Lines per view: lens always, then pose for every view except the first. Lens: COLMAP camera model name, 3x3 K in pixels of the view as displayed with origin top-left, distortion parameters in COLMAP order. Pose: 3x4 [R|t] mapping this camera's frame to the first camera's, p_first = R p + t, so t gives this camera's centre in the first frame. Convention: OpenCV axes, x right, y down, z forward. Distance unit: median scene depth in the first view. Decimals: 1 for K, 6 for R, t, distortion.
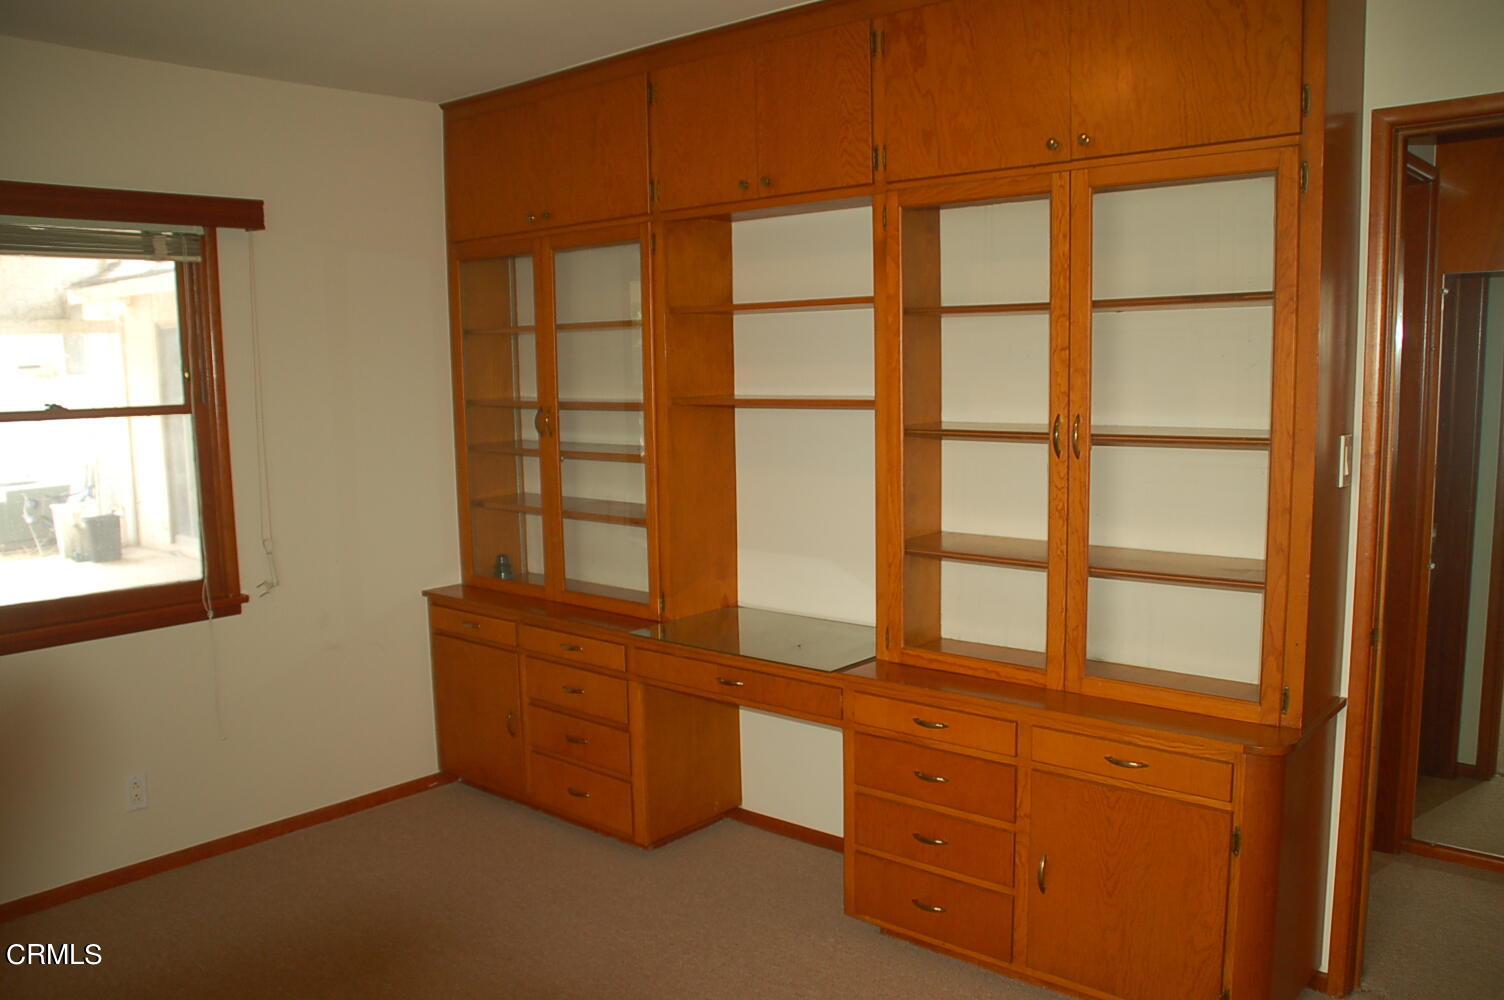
lens RADIAL K [[1203.1, 0, 747.7], [0, 1203.1, 522.6], [0, 0, 1]] dist [-0.165656, 0.123354]
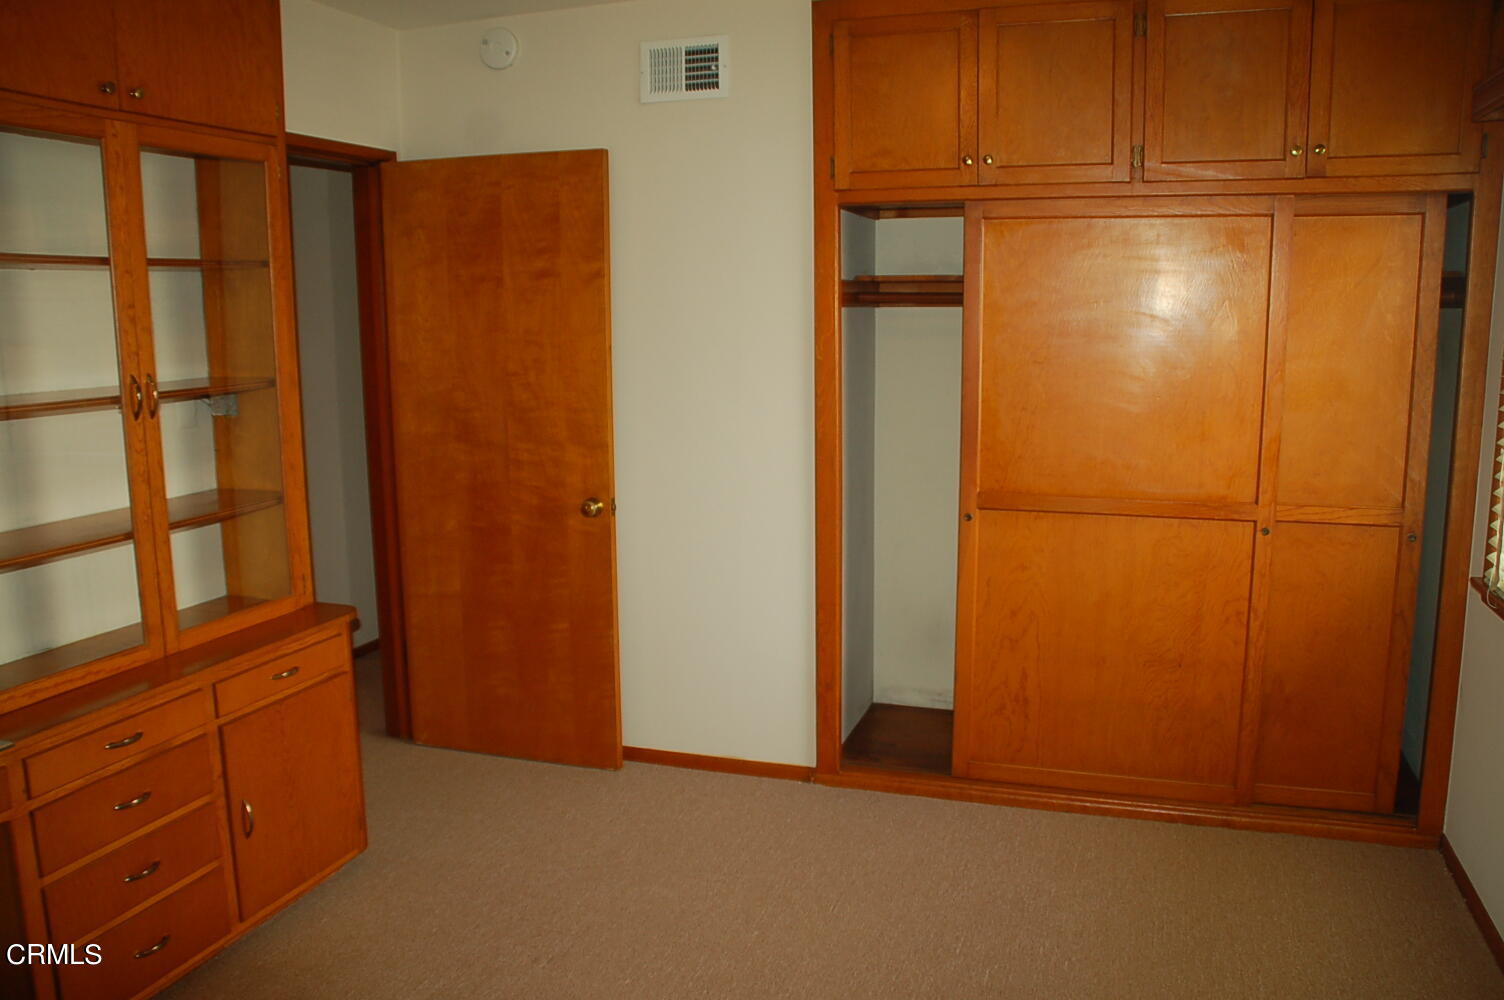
lens RADIAL K [[1203.1, 0, 747.7], [0, 1203.1, 522.6], [0, 0, 1]] dist [-0.165656, 0.123354]
pose [[-0.364321, -0.141479, 0.920464, -0.795979], [0.134605, 0.970014, 0.202372, -0.097289], [-0.921494, 0.197628, -0.334353, 0.873477]]
